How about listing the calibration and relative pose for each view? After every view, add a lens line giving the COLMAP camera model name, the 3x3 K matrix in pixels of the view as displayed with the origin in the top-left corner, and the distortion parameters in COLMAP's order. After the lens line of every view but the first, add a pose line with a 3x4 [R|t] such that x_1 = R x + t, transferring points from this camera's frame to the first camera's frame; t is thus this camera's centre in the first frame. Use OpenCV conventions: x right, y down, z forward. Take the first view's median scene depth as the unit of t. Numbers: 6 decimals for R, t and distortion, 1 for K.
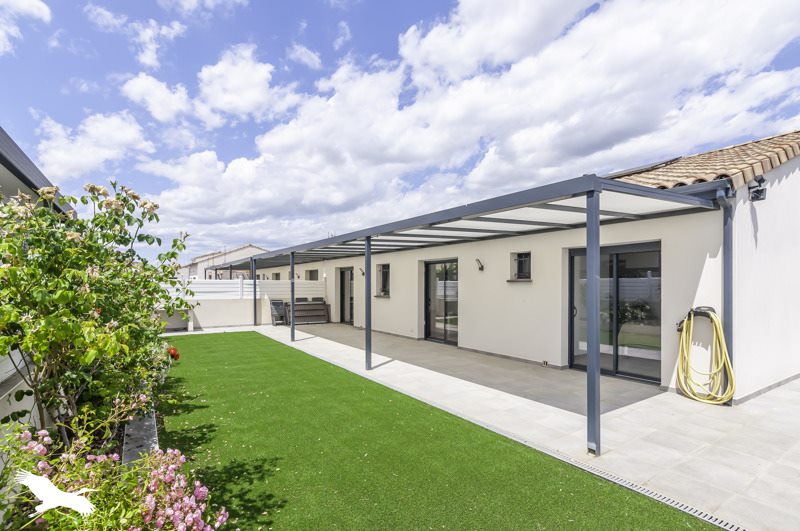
lens RADIAL K [[339.9, 0, 399.7], [0, 339.9, 288.7], [0, 0, 1]] dist [0.000117, 0.000052]
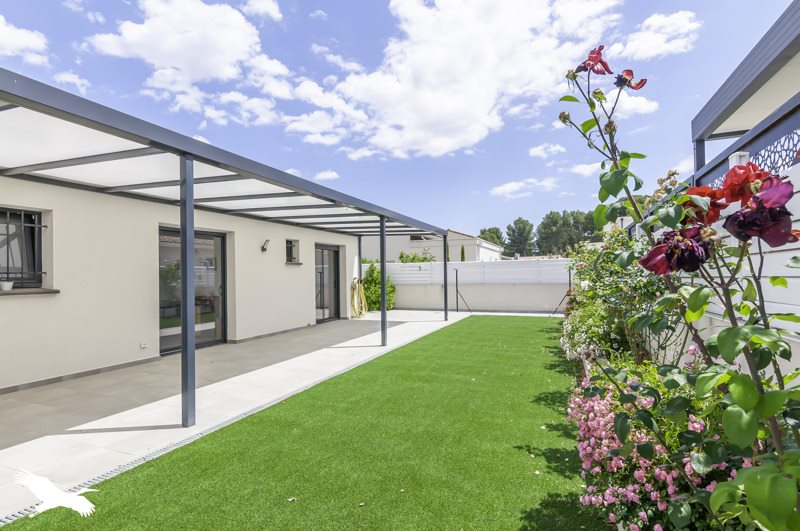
lens RADIAL K [[396.0, 0, 400.0], [0, 396.0, 265.5], [0, 0, 1]] dist [0.002963, 0.000635]
pose [[-0.505236, 0.005059, 0.862966, -0.820727], [-0.003930, 0.999959, -0.008163, -0.004253], [-0.862972, -0.007516, -0.505195, 1.094080]]
